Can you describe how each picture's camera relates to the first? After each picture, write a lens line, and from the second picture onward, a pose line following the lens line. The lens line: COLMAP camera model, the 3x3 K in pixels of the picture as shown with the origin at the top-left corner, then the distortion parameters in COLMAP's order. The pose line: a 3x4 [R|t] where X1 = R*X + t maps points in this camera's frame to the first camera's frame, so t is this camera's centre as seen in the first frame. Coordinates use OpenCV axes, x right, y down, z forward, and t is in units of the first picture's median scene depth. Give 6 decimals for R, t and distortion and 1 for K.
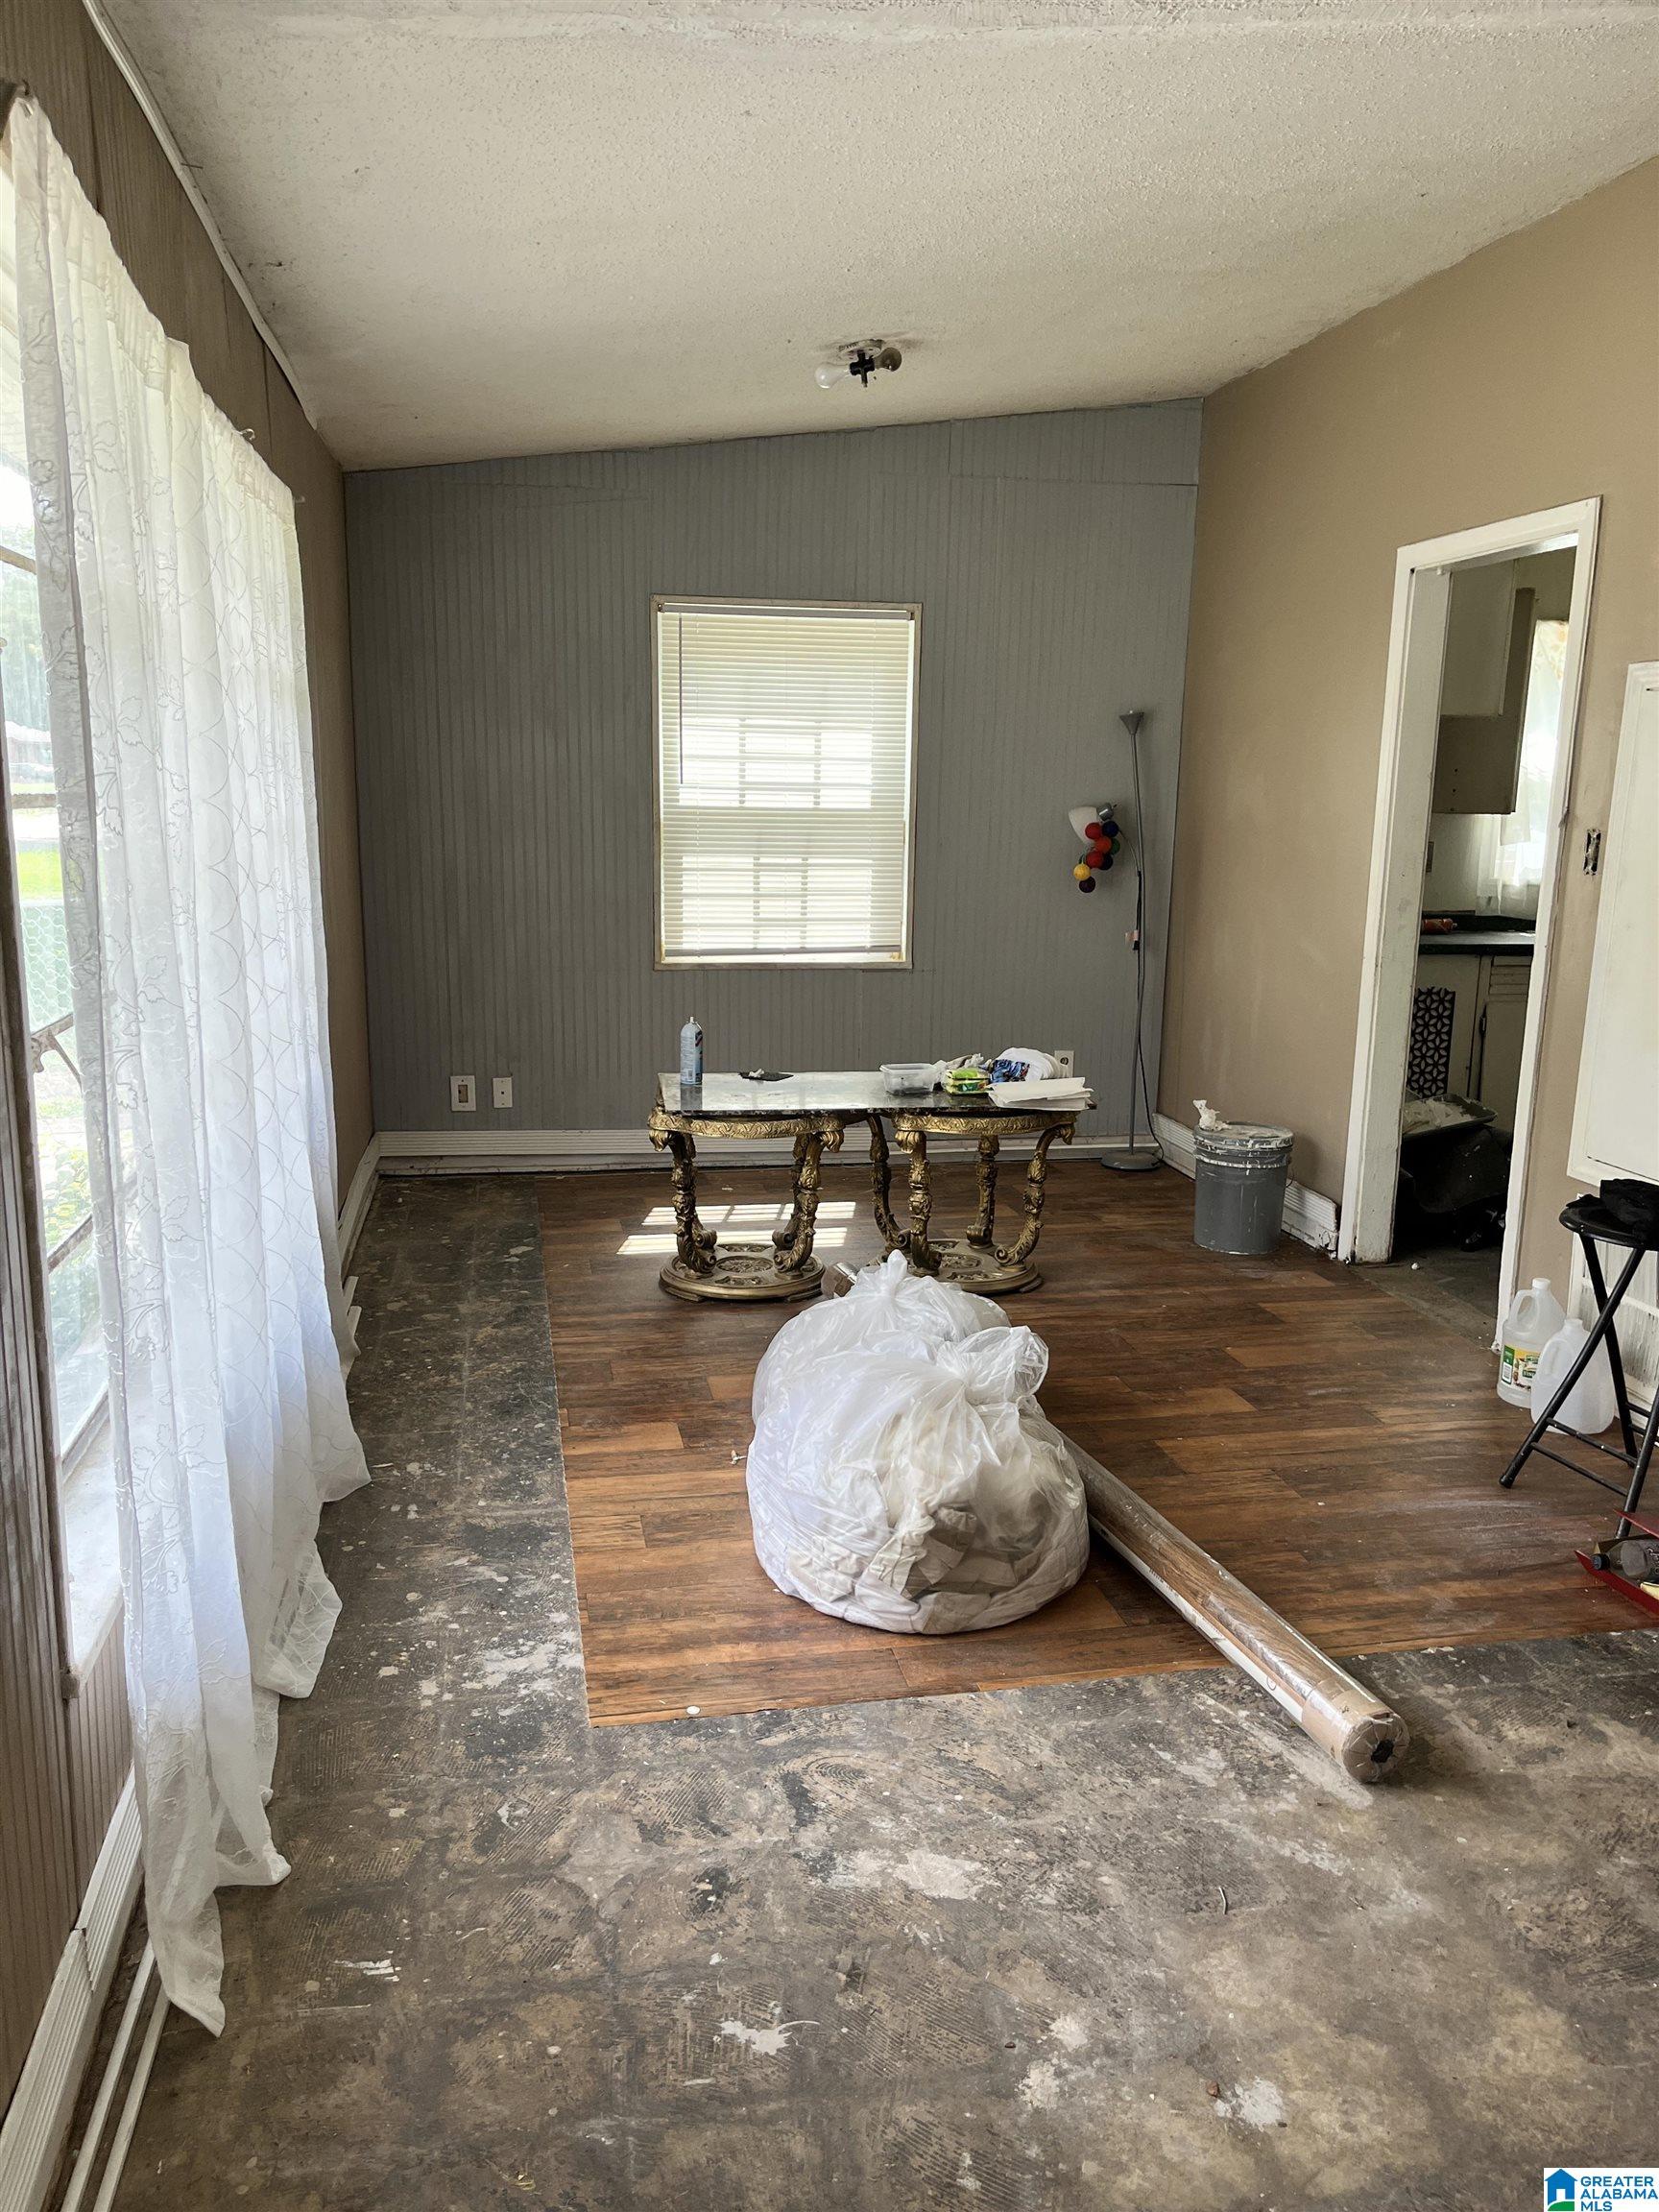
lens RADIAL K [[1658.9, 0, 831.0], [0, 1658.9, 1109.4], [0, 0, 1]] dist [0.053200, -0.085405]
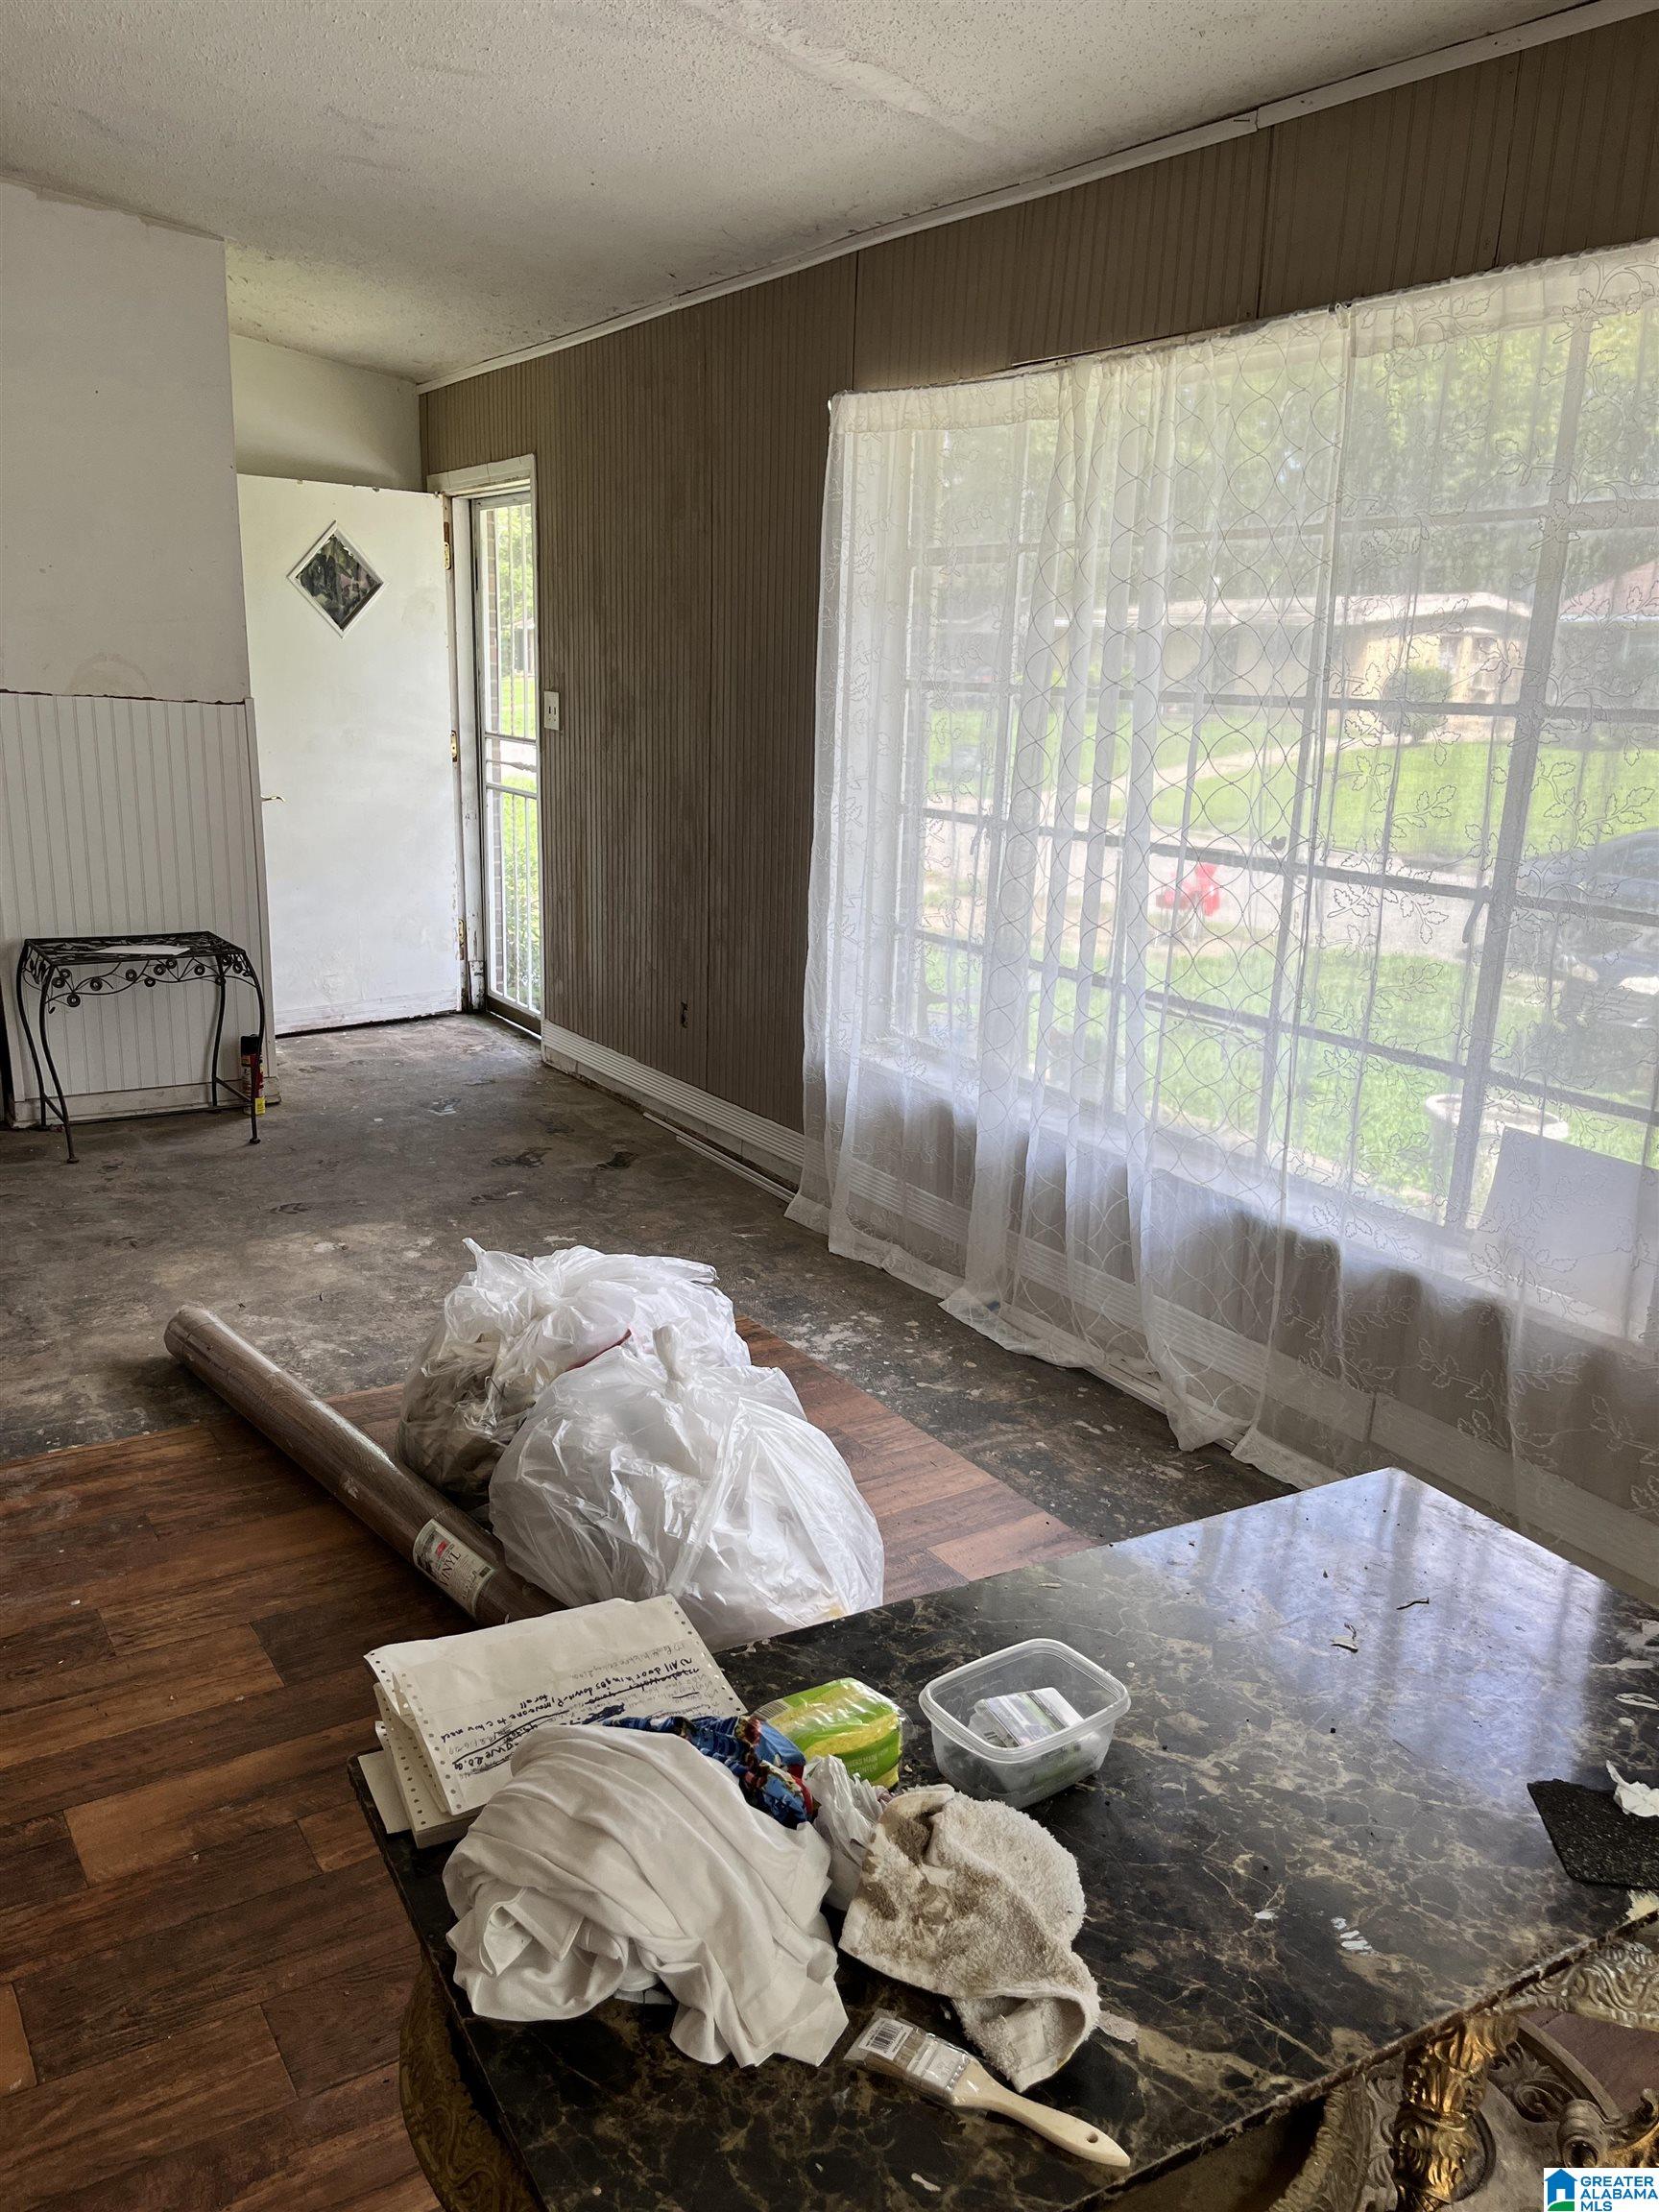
lens RADIAL K [[1658.9, 0, 830.5], [0, 1658.9, 1107.2], [0, 0, 1]] dist [0.053200, -0.085405]
pose [[-0.926459, 0.053603, -0.372559, 0.318008], [-0.116726, 0.900093, 0.419771, -0.416382], [0.357839, 0.432388, -0.827642, 2.125521]]
